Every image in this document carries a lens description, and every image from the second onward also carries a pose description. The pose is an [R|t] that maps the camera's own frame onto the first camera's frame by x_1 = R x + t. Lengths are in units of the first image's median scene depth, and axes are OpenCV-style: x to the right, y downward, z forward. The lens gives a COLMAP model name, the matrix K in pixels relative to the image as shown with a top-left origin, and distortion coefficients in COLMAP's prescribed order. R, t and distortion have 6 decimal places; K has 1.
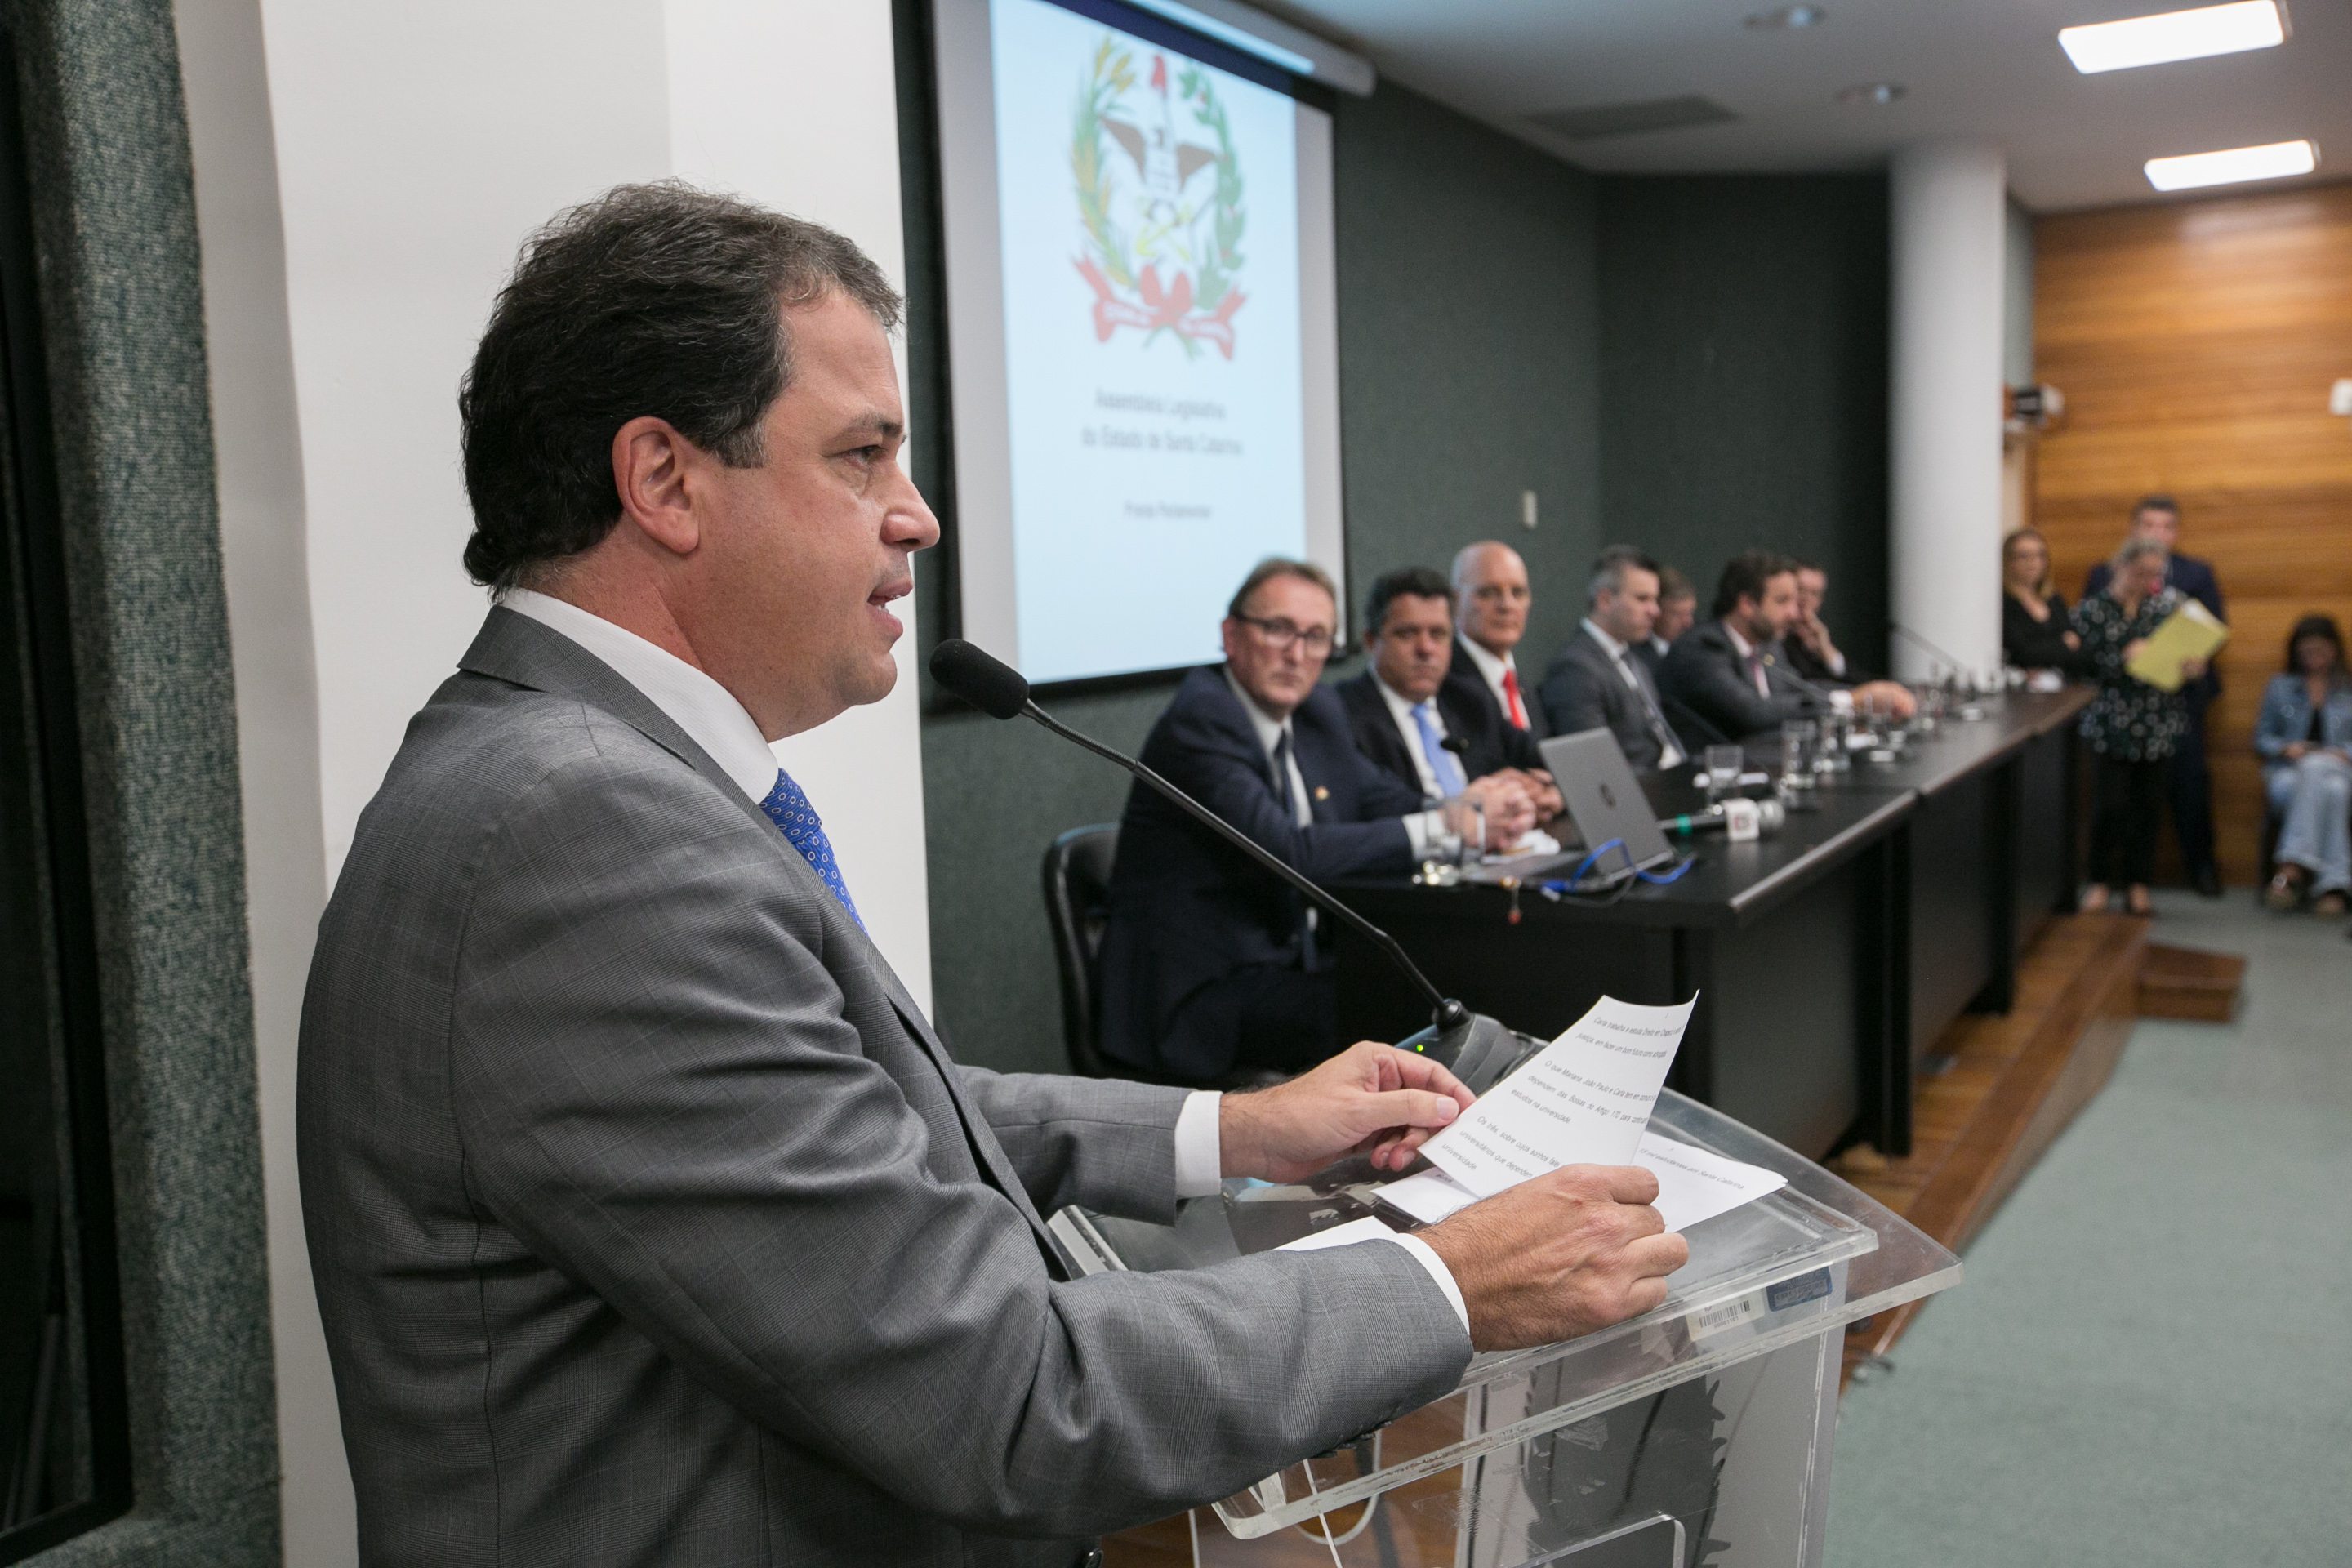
lens RADIAL K [[2254.0, 0, 1163.5], [0, 2254.0, 751.7], [0, 0, 1]] dist [0.046909, 0.000000]
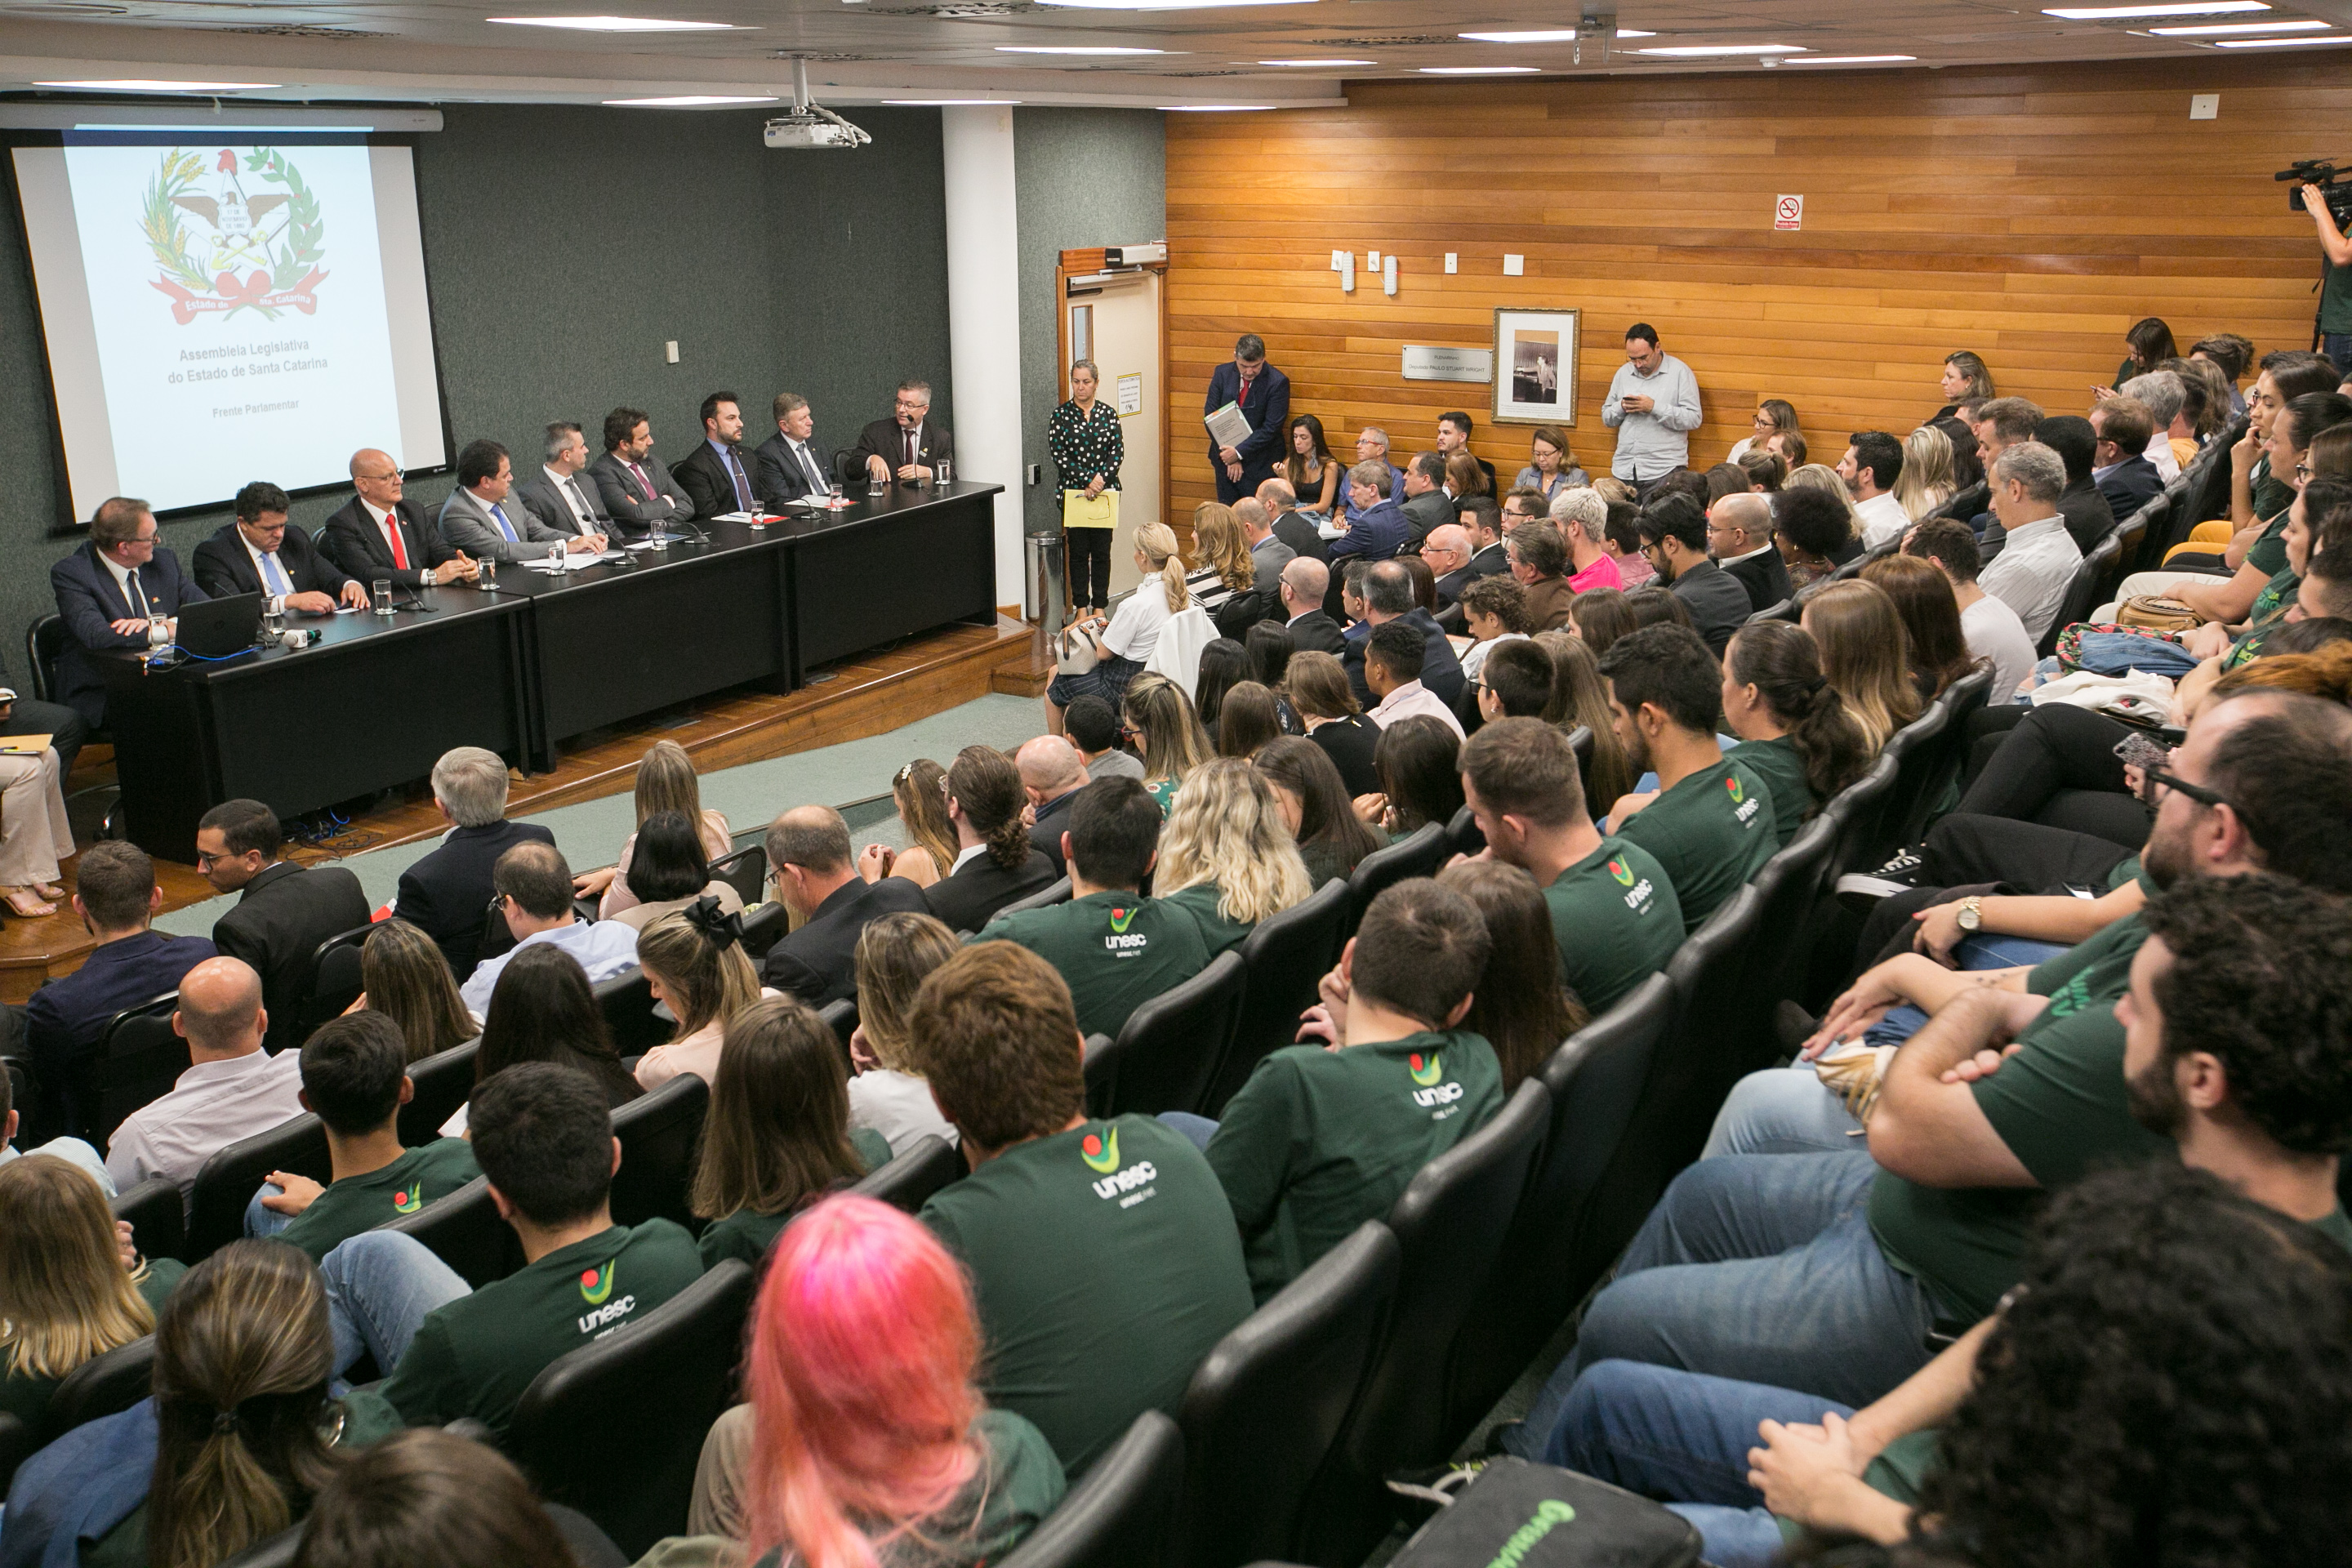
lens RADIAL K [[2254.0, 0, 1181.6], [0, 2254.0, 794.0], [0, 0, 1]] dist [0.046909, 0.000000]
pose [[0.998954, 0.030781, -0.033825, 0.795407], [-0.023243, 0.978662, 0.204156, -0.189223], [0.039387, -0.203156, 0.978354, -0.798655]]
